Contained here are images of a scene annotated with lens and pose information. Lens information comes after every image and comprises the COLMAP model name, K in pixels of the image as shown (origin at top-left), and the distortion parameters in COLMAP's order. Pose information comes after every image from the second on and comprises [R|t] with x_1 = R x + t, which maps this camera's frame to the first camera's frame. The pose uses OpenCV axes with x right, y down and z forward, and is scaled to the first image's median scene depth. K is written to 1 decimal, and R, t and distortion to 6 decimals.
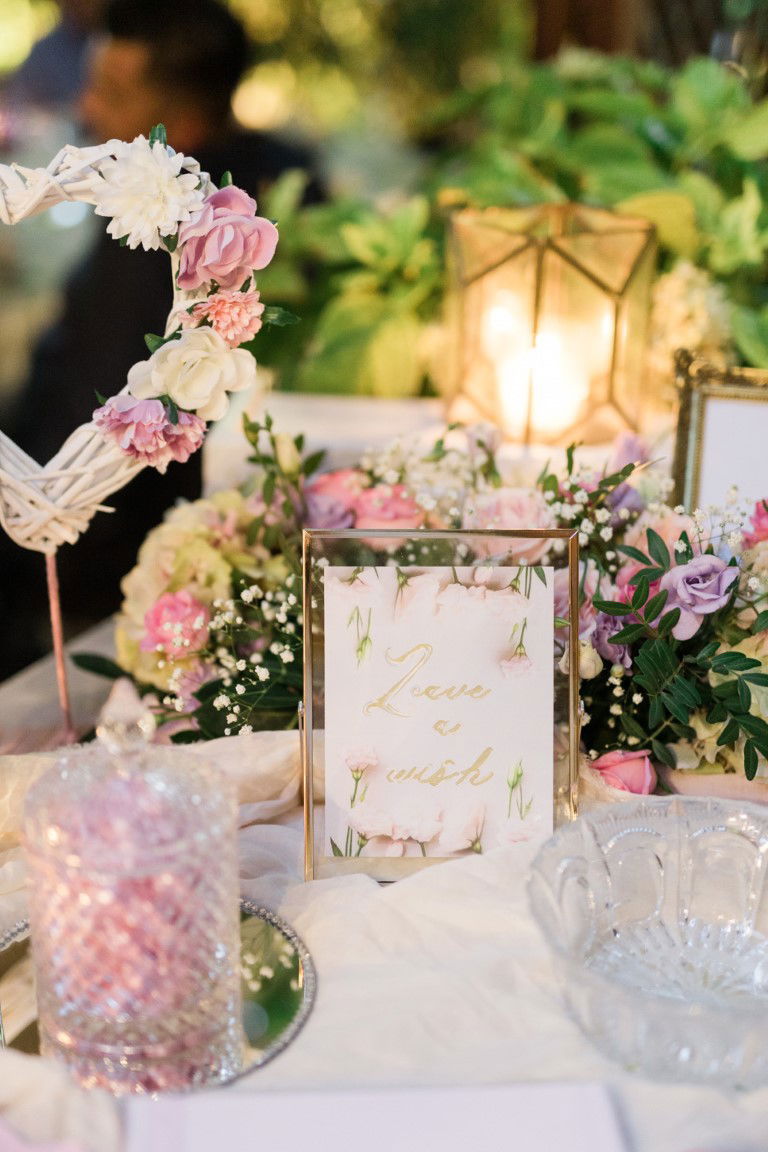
lens RADIAL K [[1703.3, 0, 367.7], [0, 1703.3, 601.1], [0, 0, 1]] dist [0.010437, -0.002339]
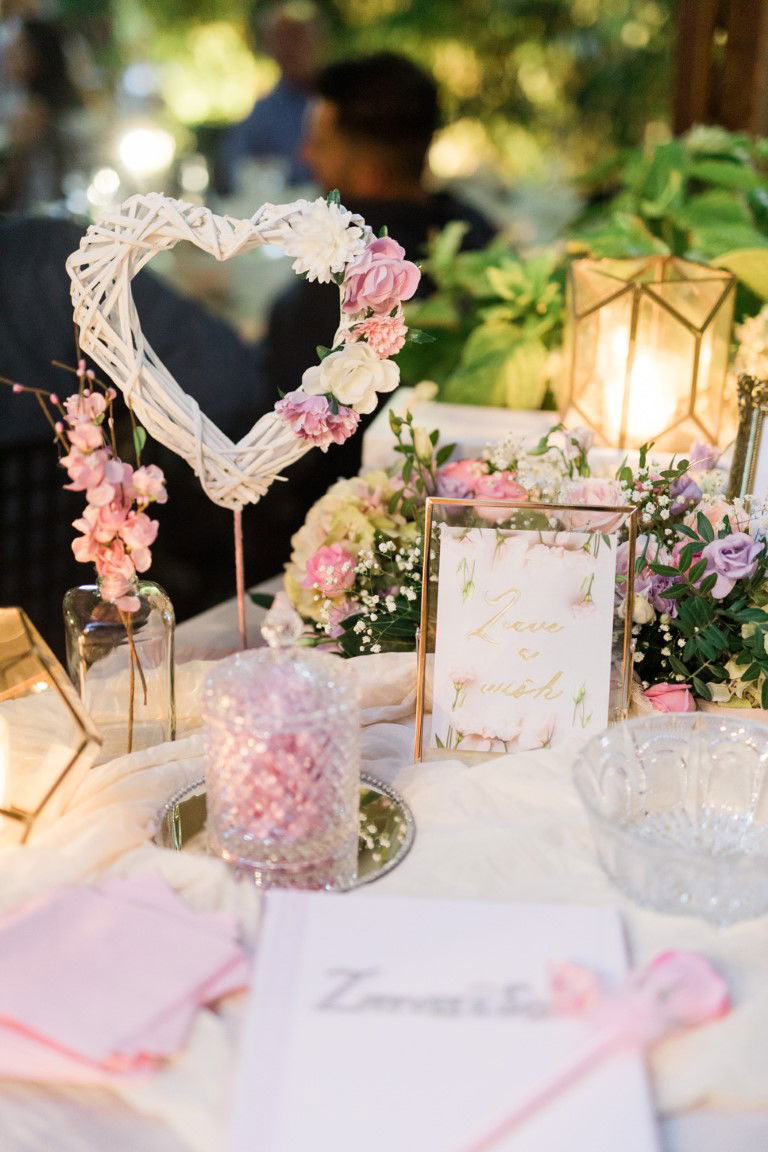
lens RADIAL K [[1615.6, 0, 384.0], [0, 1615.6, 576.0], [0, 0, 1]] dist [0.014336, -0.031754]
pose [[0.993693, 0.050625, -0.100054, 0.054750], [-0.053282, 0.998289, -0.024068, 0.048214], [0.098664, 0.029247, 0.994691, -0.233591]]
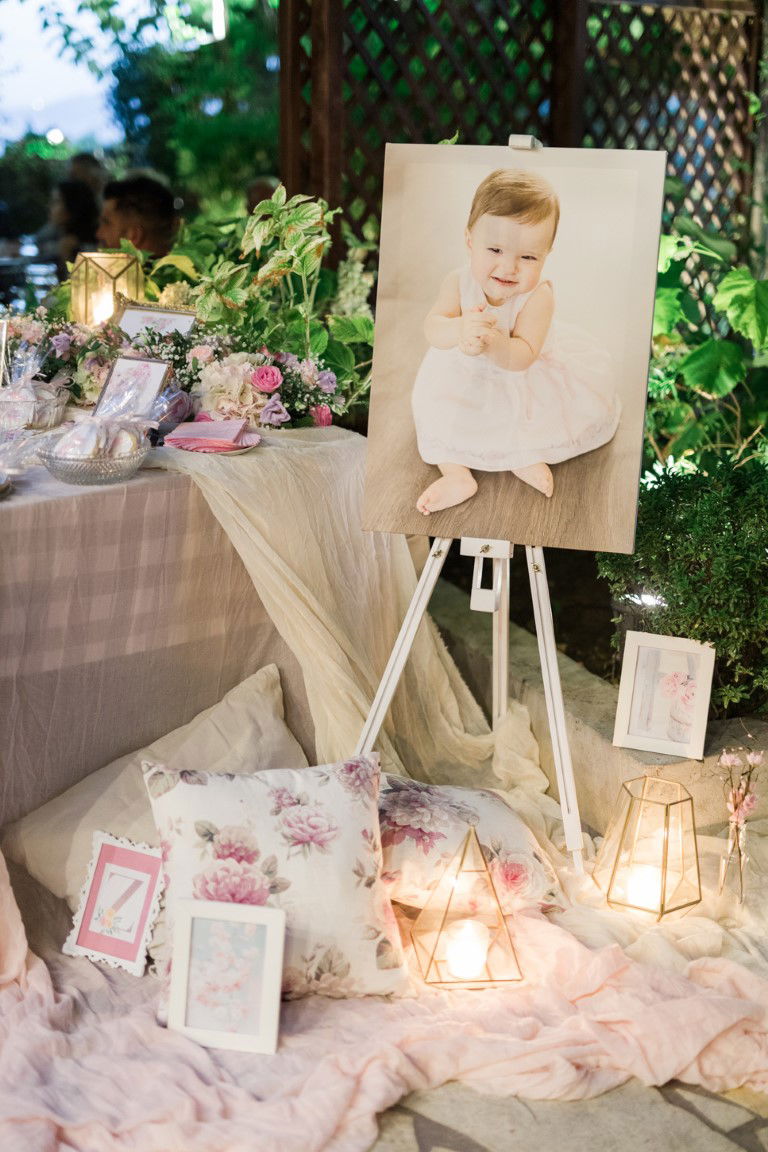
lens RADIAL K [[1615.6, 0, 384.0], [0, 1615.6, 576.0], [0, 0, 1]] dist [0.014336, -0.031754]
pose [[0.969781, 0.088153, -0.227493, 1.562176], [-0.118961, 0.984941, -0.125458, 0.761764], [0.213008, 0.148729, 0.965664, -1.869325]]
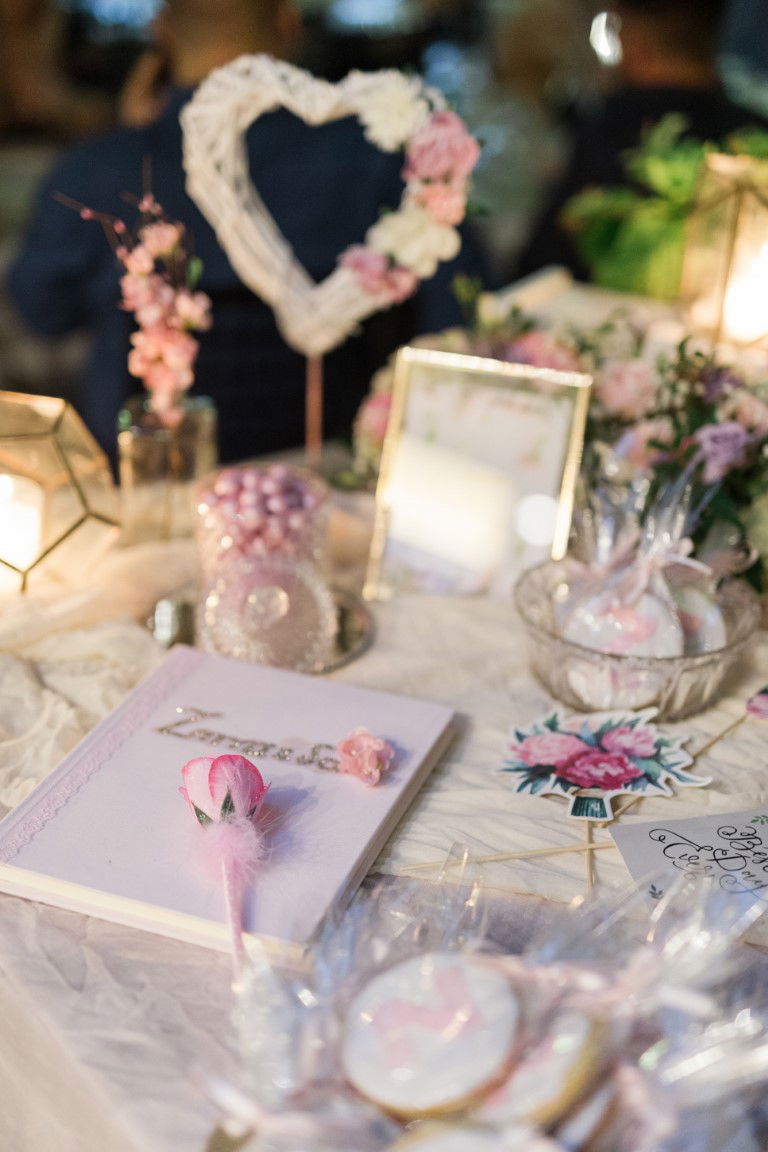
lens RADIAL K [[1710.5, 0, 384.8], [0, 1710.5, 559.9], [0, 0, 1]] dist [0.003382, 0.018115]
pose [[0.911838, 0.199343, -0.358907, 0.444121], [-0.195628, 0.979549, 0.047046, 0.066236], [0.360945, 0.027314, 0.932187, -0.340077]]
